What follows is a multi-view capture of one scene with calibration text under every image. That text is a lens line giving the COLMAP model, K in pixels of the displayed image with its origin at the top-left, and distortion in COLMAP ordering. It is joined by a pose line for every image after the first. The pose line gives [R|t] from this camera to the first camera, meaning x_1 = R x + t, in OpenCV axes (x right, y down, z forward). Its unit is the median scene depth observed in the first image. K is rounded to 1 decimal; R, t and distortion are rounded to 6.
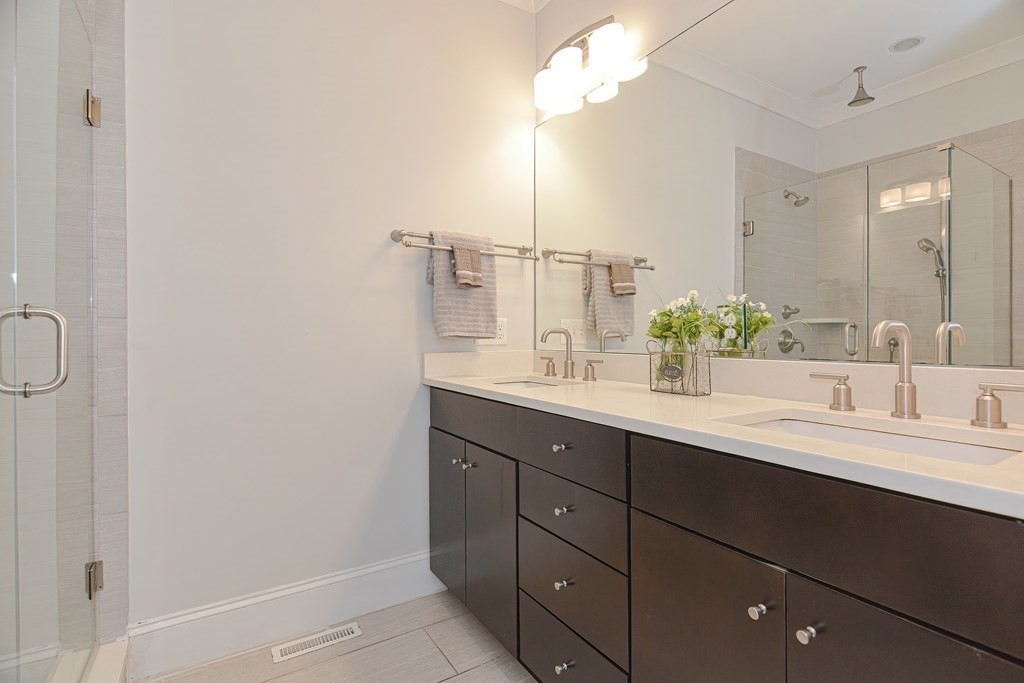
lens RADIAL K [[496.3, 0, 519.6], [0, 496.3, 339.2], [0, 0, 1]] dist [0.002314, -0.007833]
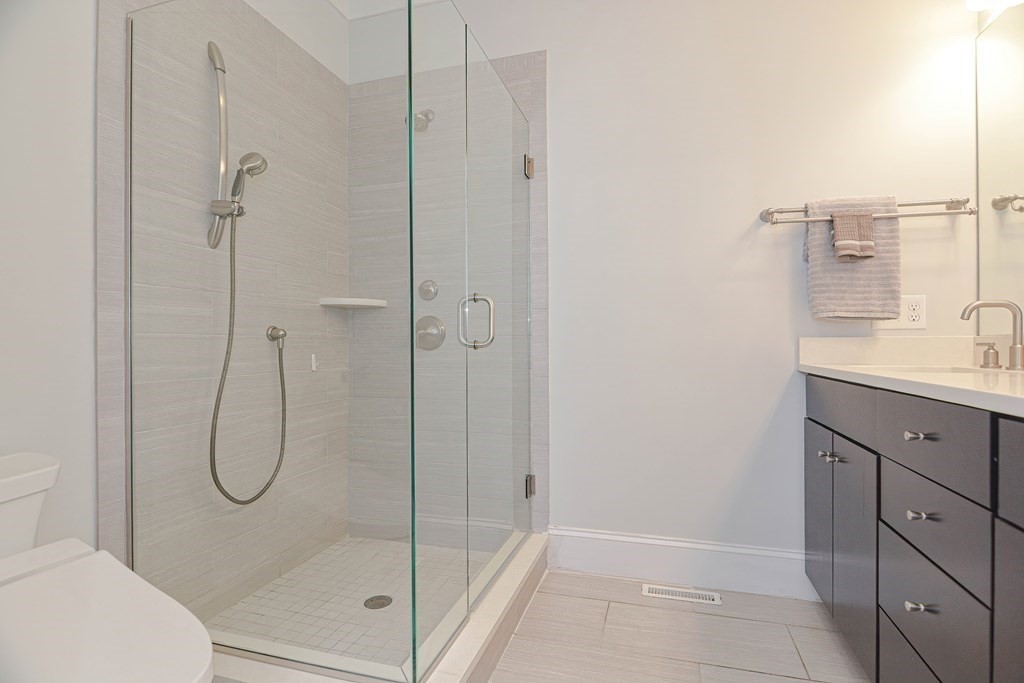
lens RADIAL K [[490.6, 0, 514.1], [0, 490.6, 349.7], [0, 0, 1]] dist [-0.000838, -0.008853]
pose [[0.661102, 0.010402, -0.750224, 0.145436], [-0.002005, 0.999925, 0.012098, 0.042607], [0.750293, -0.006494, 0.661073, -0.002789]]
